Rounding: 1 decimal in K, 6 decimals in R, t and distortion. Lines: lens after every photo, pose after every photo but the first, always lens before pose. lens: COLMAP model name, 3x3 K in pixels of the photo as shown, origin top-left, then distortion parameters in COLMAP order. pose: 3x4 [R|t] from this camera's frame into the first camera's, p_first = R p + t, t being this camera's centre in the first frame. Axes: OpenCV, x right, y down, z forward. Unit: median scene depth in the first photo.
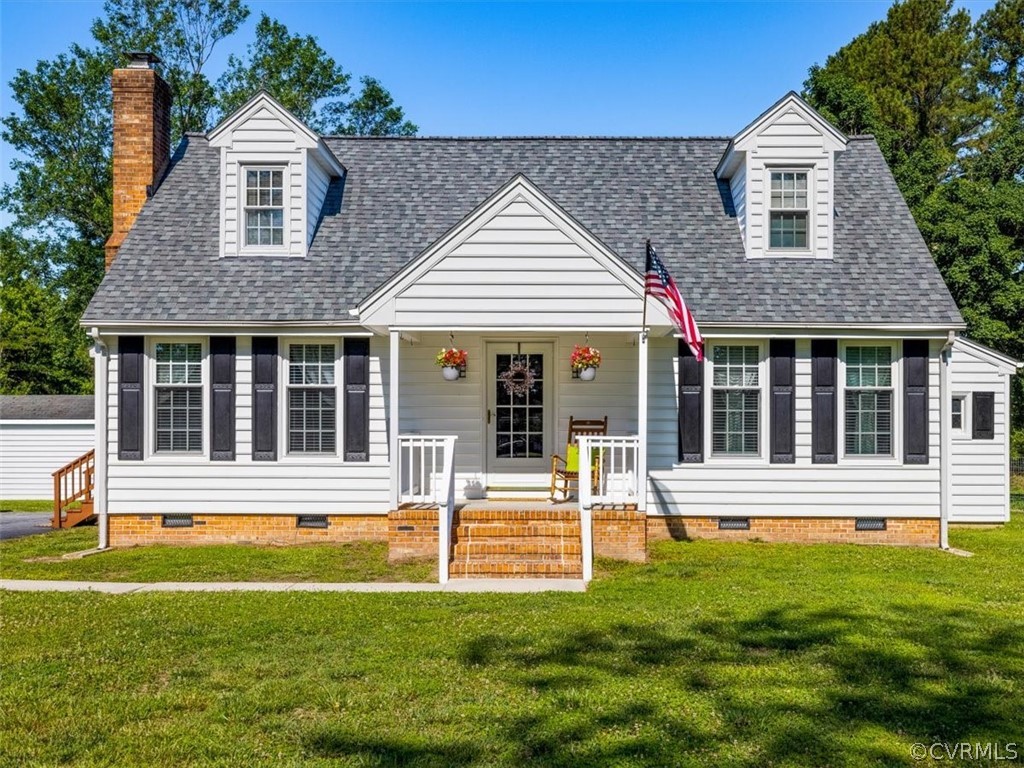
lens RADIAL K [[1404.2, 0, 523.7], [0, 1404.2, 411.9], [0, 0, 1]] dist [-0.007651, 0.000000]
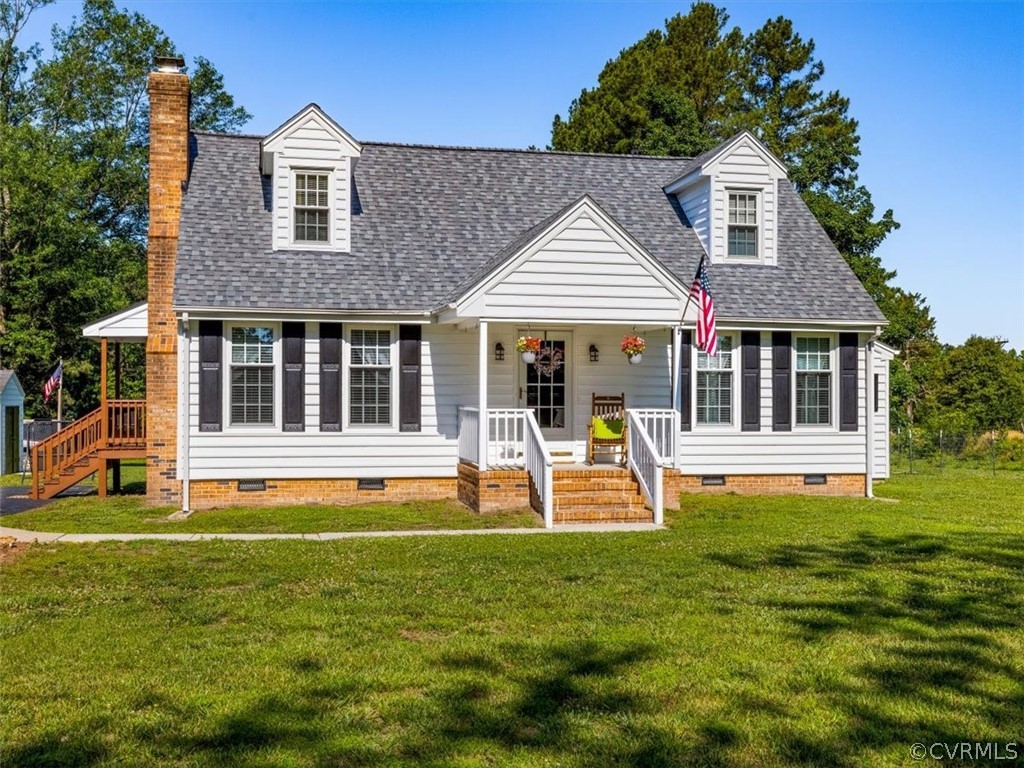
lens RADIAL K [[1537.5, 0, 512.4], [0, 1537.5, 385.2], [0, 0, 1]] dist [-0.012583, 0.000000]
pose [[0.960959, 0.003096, 0.276674, -0.388003], [-0.002402, 0.999993, -0.002849, 0.000437], [-0.276681, 0.002073, 0.960959, -0.241550]]
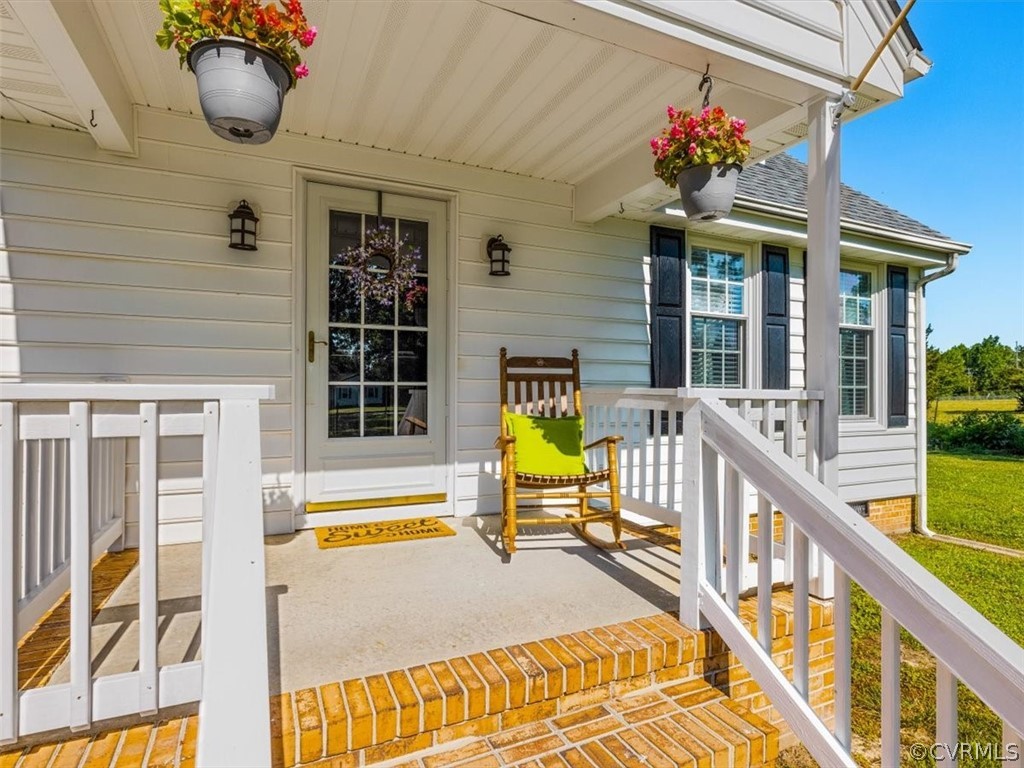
lens RADIAL K [[556.5, 0, 506.1], [0, 556.5, 388.4], [0, 0, 1]] dist [-0.007003, -0.000036]
pose [[0.895696, 0.003380, 0.444654, -0.047427], [-0.007377, 0.999946, 0.007259, 0.014938], [-0.444605, -0.009782, 0.895673, 0.810473]]
